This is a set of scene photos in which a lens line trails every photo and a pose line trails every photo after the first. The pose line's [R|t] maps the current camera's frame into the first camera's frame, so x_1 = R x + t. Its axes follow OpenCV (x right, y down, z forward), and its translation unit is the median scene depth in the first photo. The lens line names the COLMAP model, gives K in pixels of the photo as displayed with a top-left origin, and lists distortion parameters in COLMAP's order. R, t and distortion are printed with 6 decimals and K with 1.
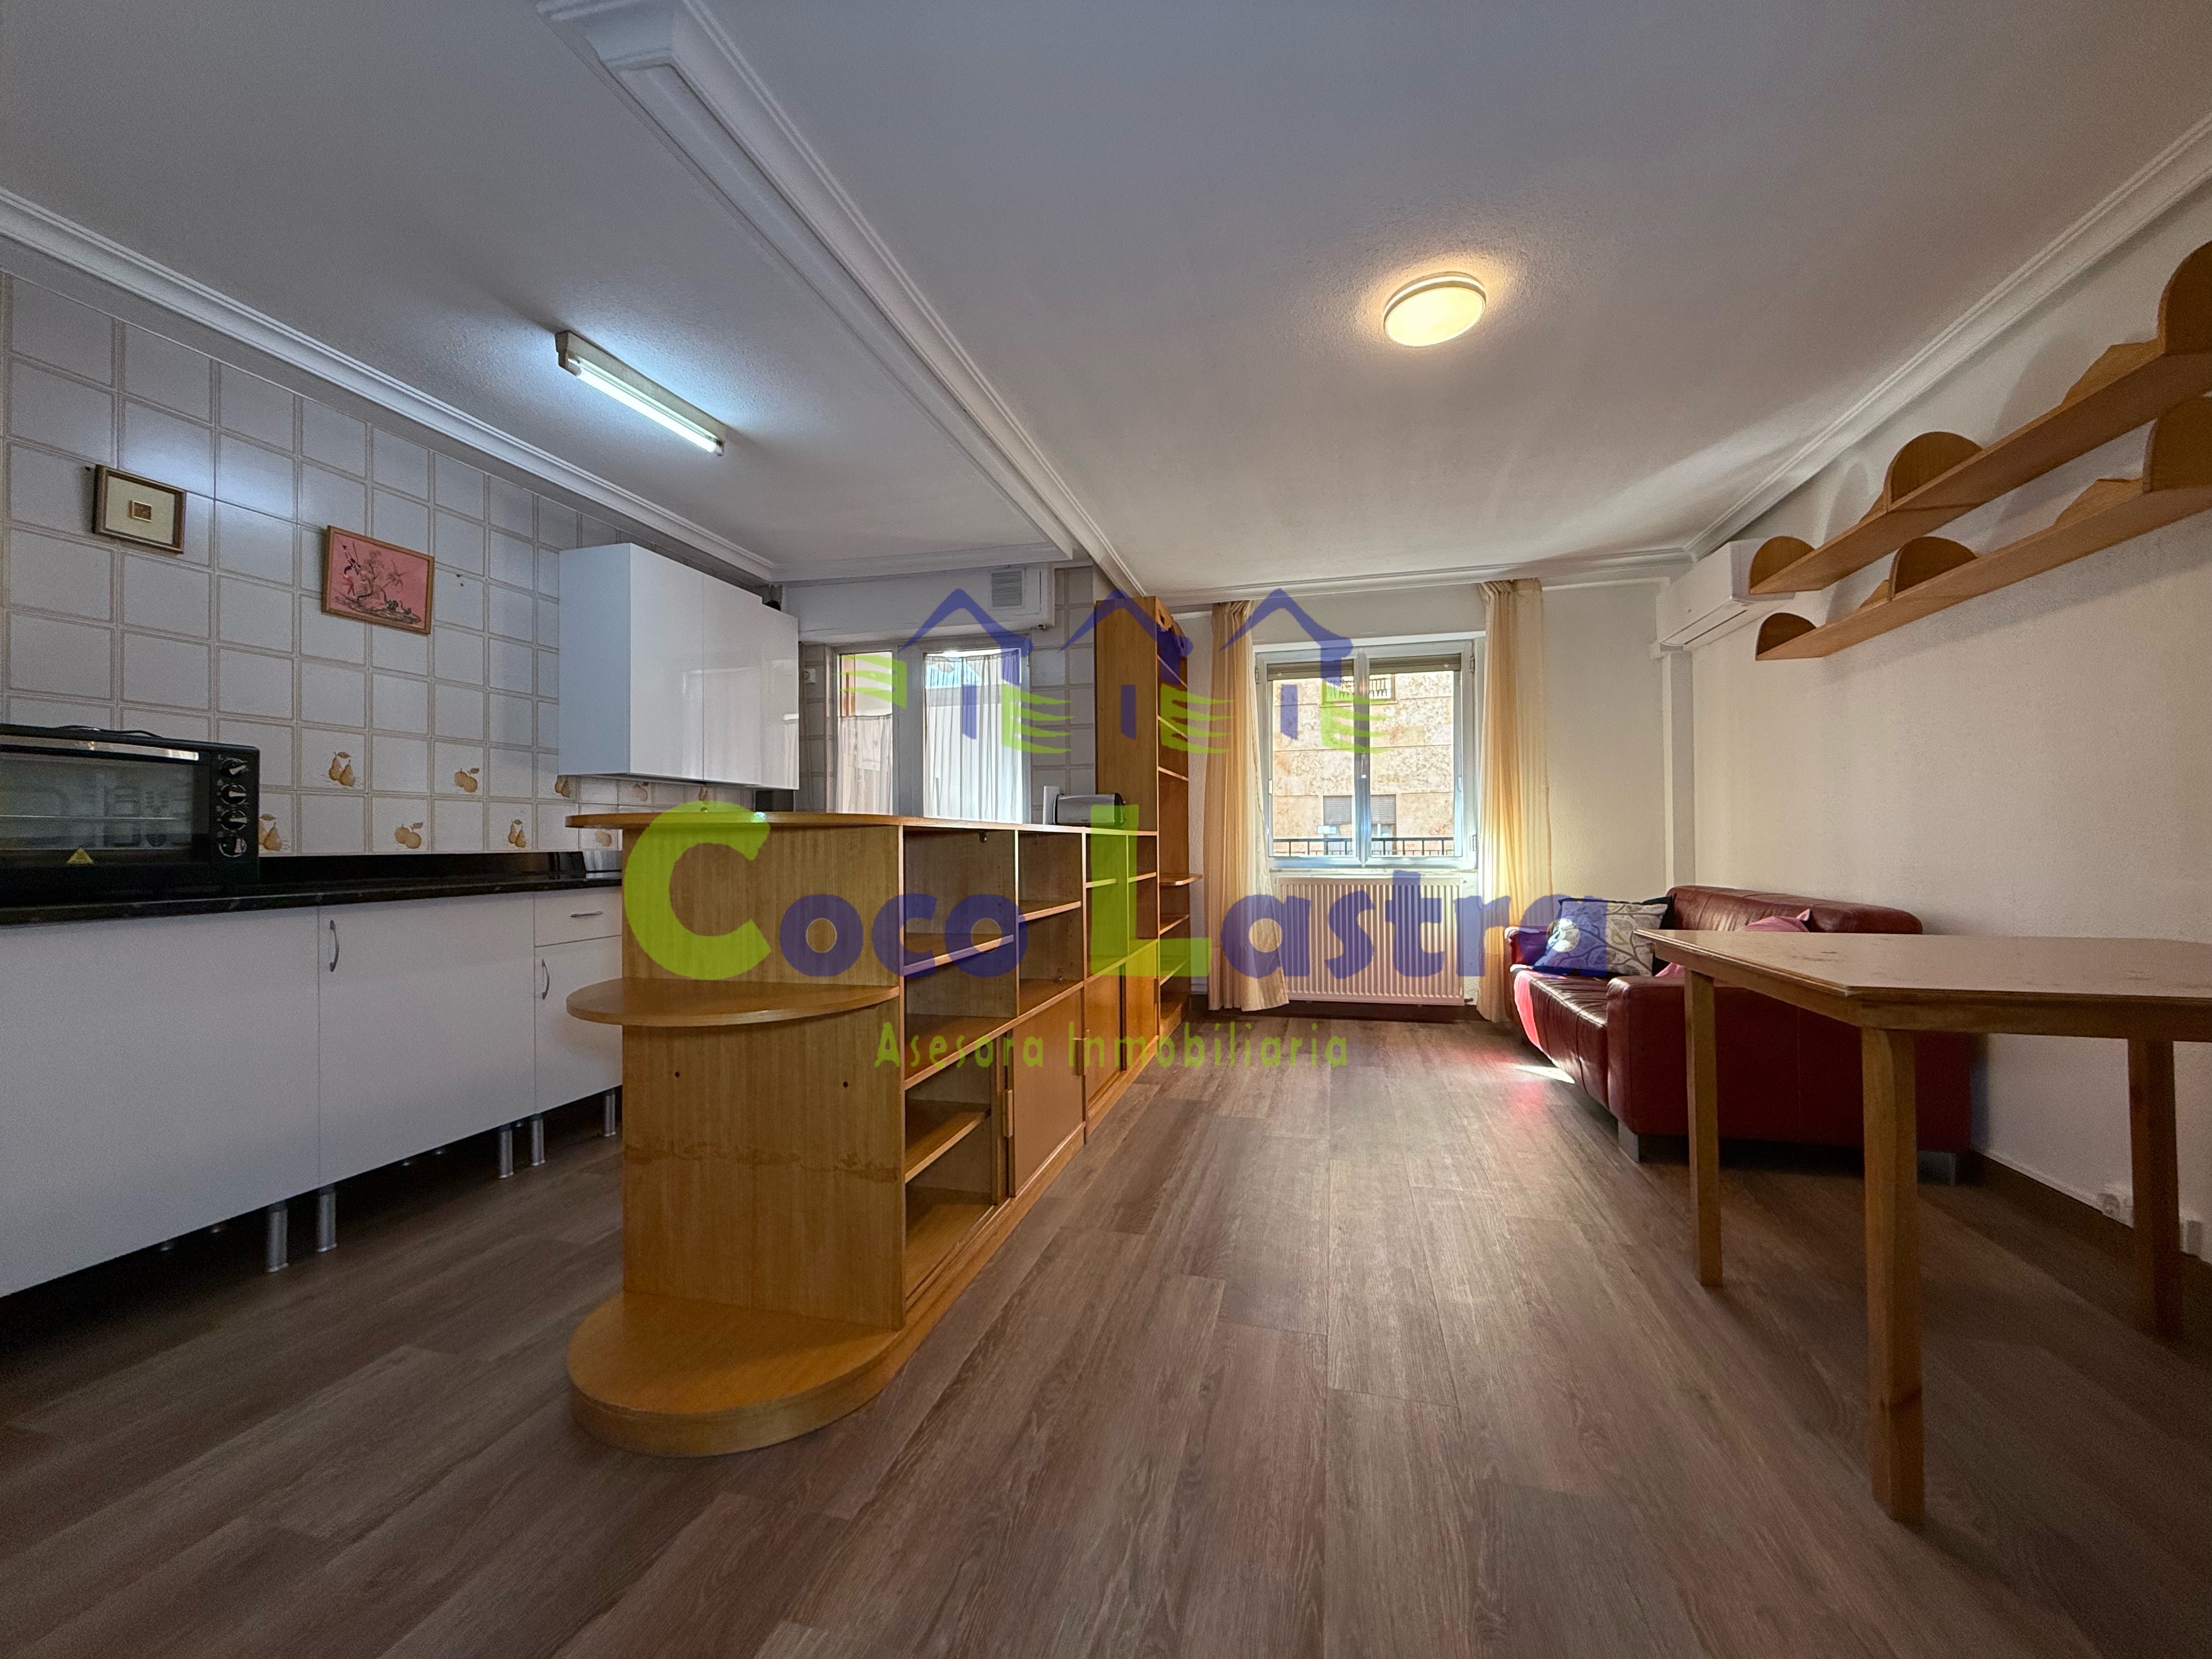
lens RADIAL K [[877.5, 0, 1097.5], [0, 877.5, 831.3], [0, 0, 1]] dist [-0.000478, -0.000336]
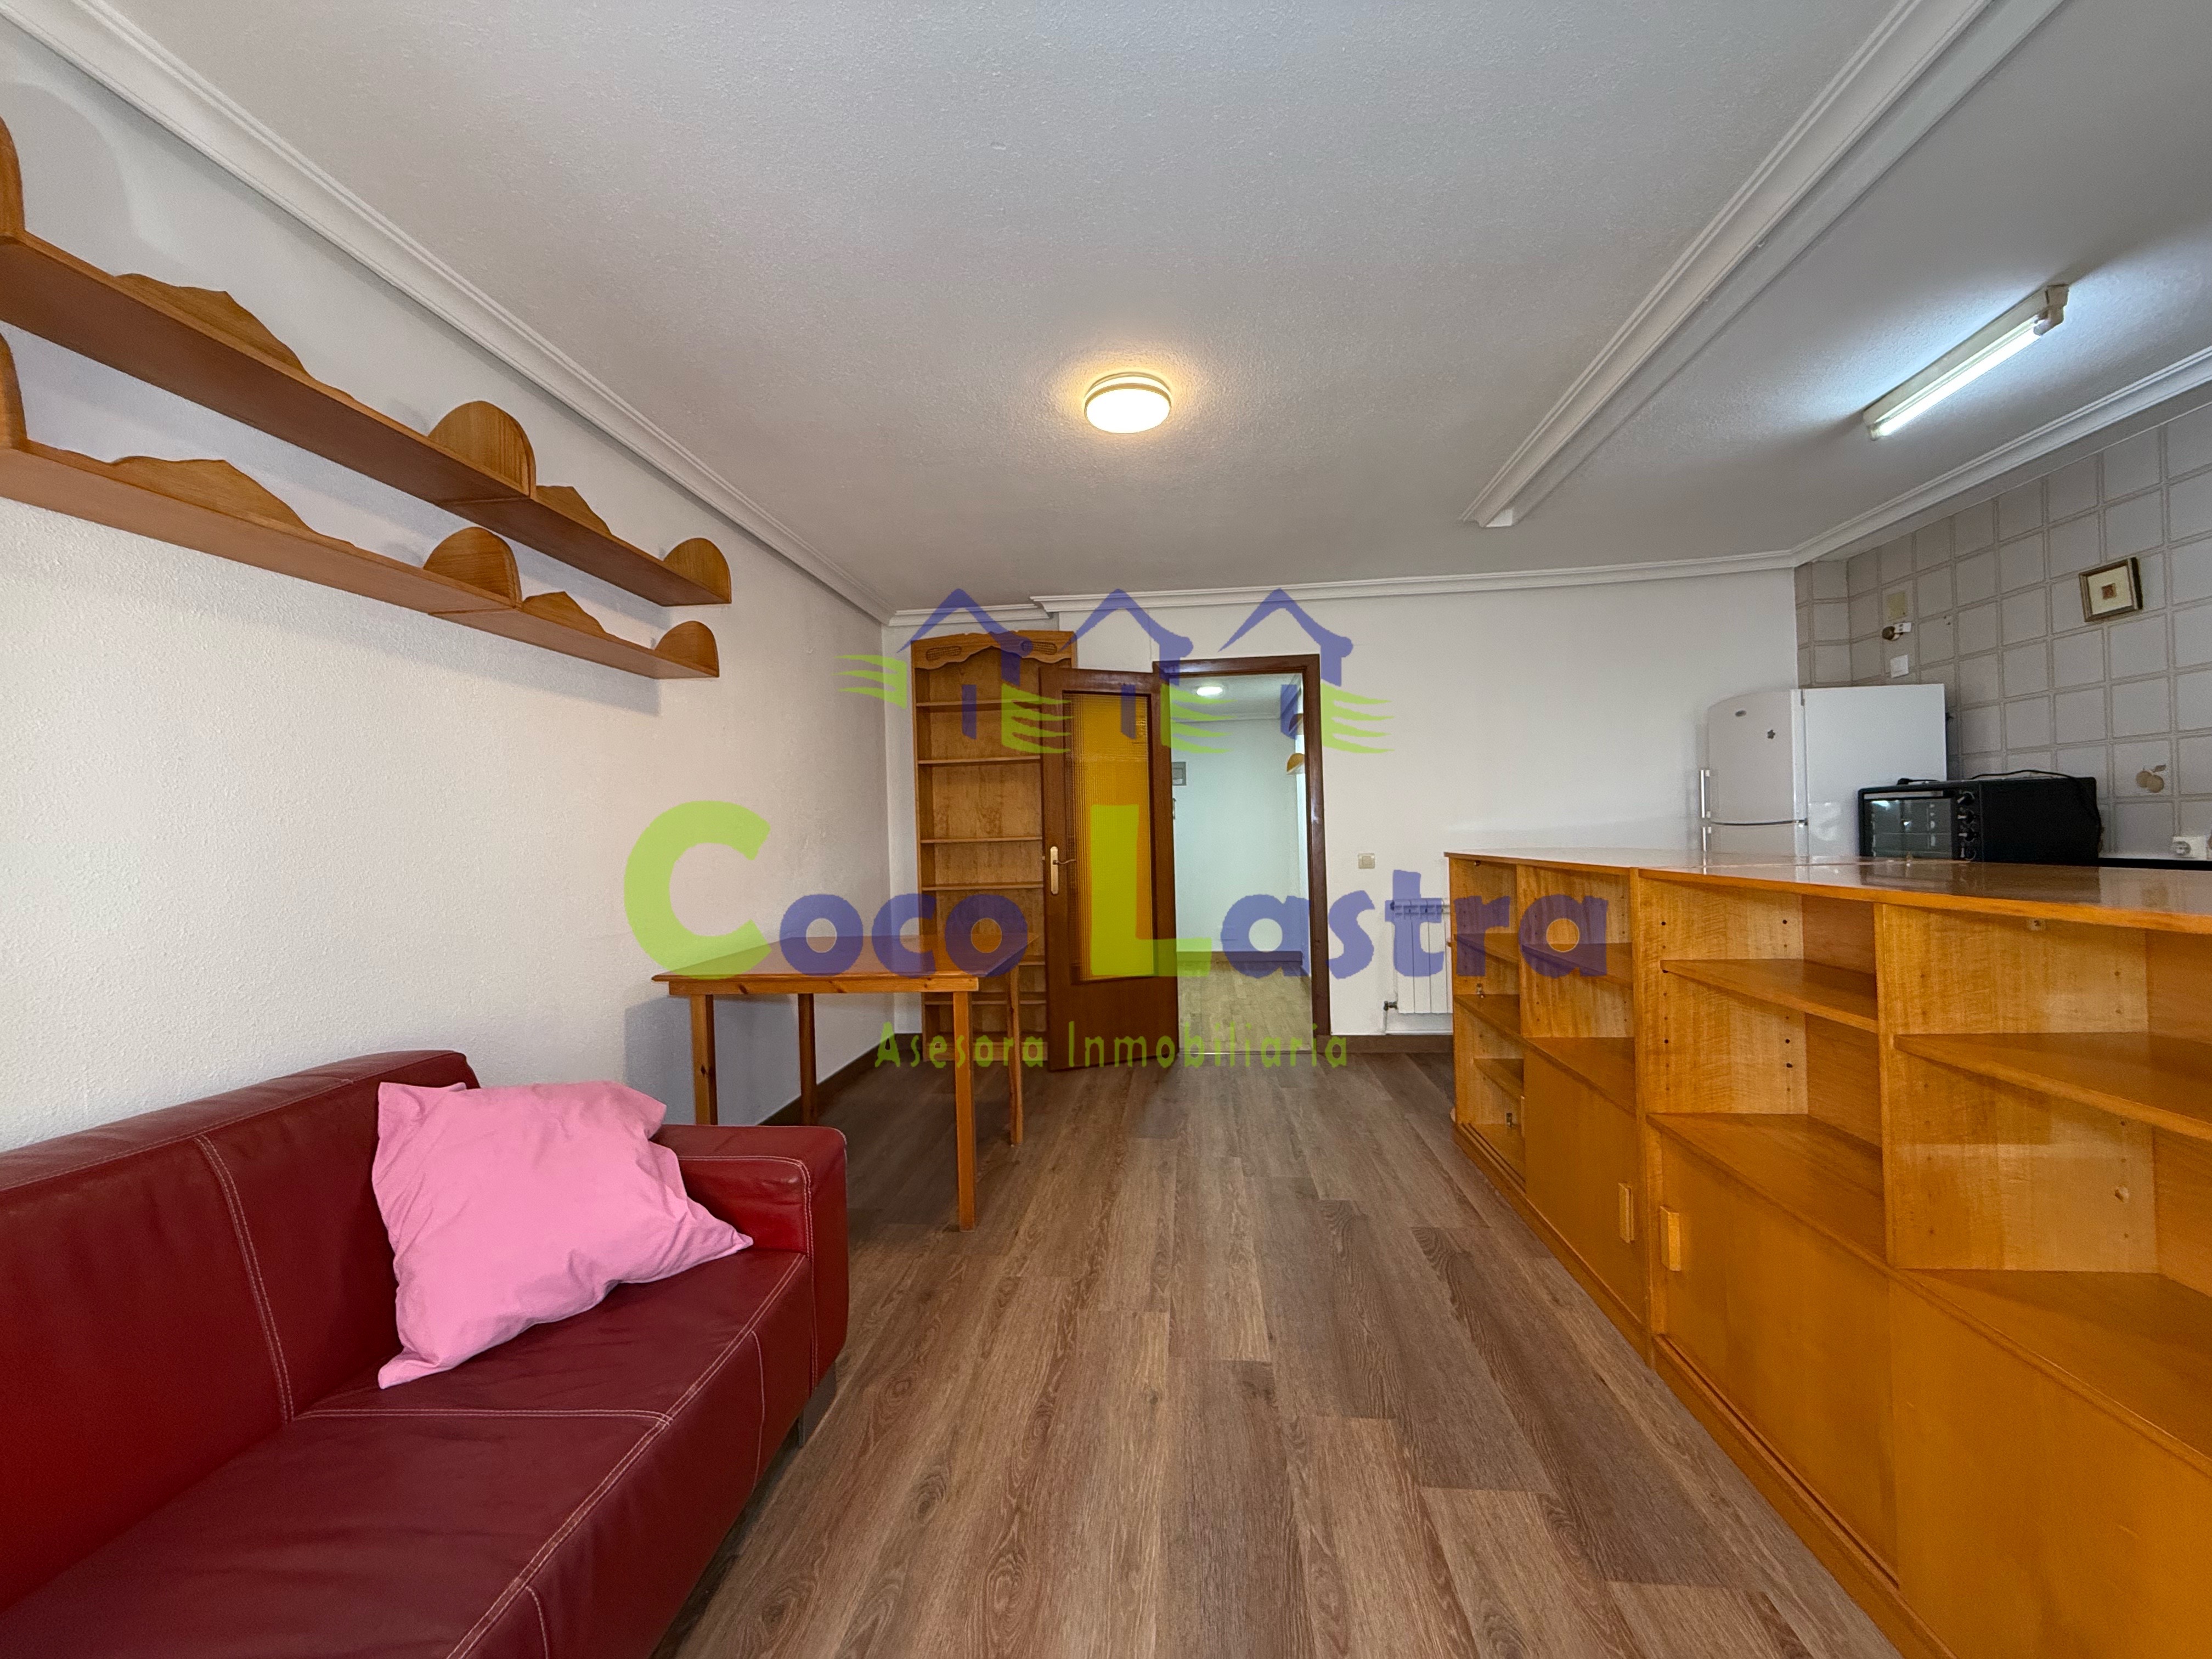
lens RADIAL K [[877.5, 0, 1095.1], [0, 877.5, 831.7], [0, 0, 1]] dist [-0.000478, -0.000336]
pose [[-0.987390, 0.035115, -0.154361, 0.434249], [0.038152, 0.999131, -0.016758, -0.032248], [0.153638, -0.022436, -0.987872, 1.466900]]
